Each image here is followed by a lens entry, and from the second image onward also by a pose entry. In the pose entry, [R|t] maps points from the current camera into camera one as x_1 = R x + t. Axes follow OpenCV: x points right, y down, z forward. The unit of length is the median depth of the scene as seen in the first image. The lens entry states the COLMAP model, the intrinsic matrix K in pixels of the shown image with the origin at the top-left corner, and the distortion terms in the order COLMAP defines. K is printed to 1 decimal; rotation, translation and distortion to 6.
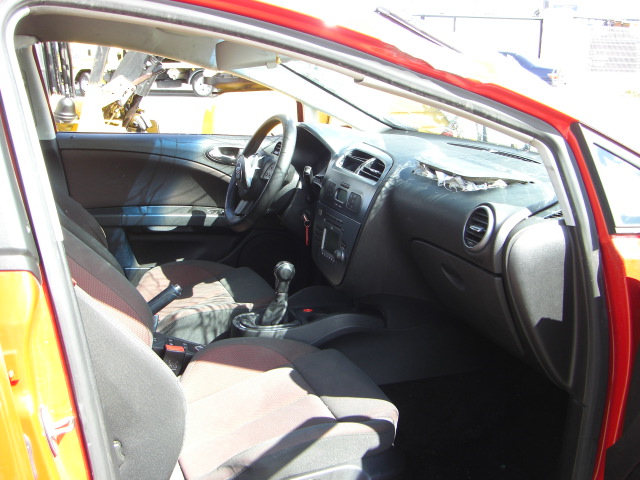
lens RADIAL K [[721.1, 0, 320.0], [0, 721.1, 240.0], [0, 0, 1]] dist [-0.143920, 0.016397]
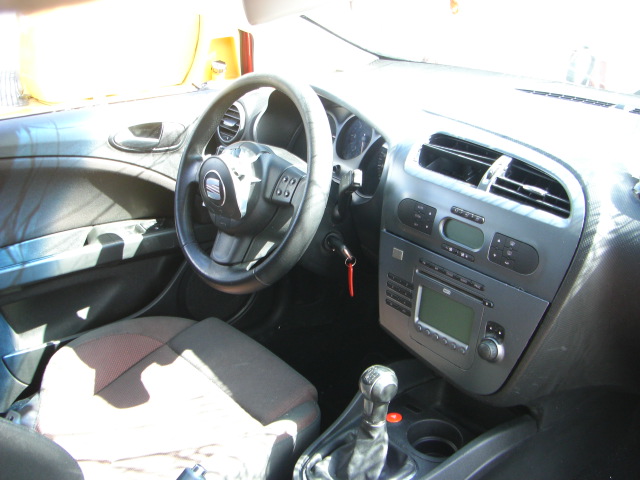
lens RADIAL K [[721.1, 0, 320.0], [0, 721.1, 240.0], [0, 0, 1]] dist [-0.143920, 0.016397]
pose [[0.944021, -0.170218, 0.282578, -0.183132], [0.116549, 0.973447, 0.197022, -0.142401], [-0.308612, -0.153059, 0.938793, 0.415645]]
